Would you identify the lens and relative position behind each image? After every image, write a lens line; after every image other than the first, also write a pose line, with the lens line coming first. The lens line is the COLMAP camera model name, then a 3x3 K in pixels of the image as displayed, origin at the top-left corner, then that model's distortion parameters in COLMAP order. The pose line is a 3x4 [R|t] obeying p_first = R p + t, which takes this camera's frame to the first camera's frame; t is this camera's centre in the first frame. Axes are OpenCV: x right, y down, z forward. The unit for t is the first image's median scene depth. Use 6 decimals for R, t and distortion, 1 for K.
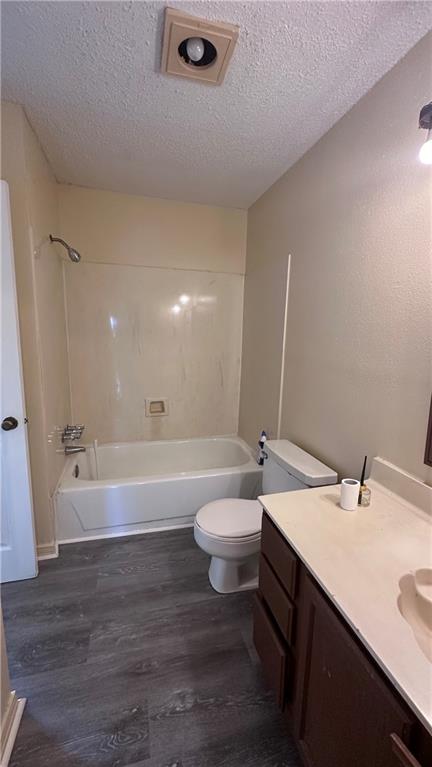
lens RADIAL K [[310.4, 0, 216.6], [0, 310.4, 383.5], [0, 0, 1]] dist [-0.001382, 0.000364]
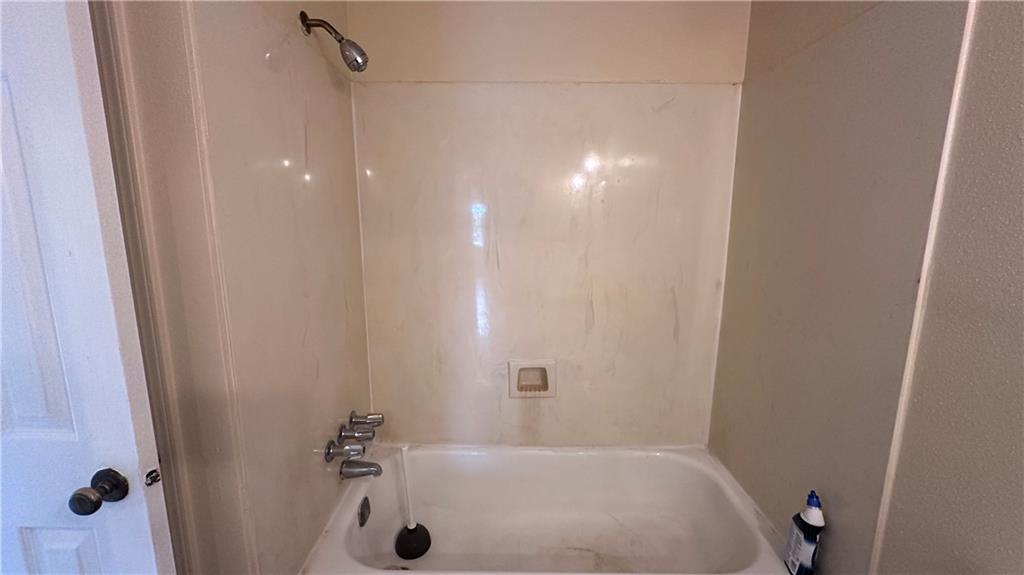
lens RADIAL K [[414.4, 0, 511.1], [0, 414.4, 291.2], [0, 0, 1]] dist [-0.001382, 0.000364]
pose [[0.961172, 0.027447, -0.274582, -0.050641], [-0.026457, 0.999623, 0.007310, -0.063715], [0.274679, 0.000238, 0.961536, 0.372524]]
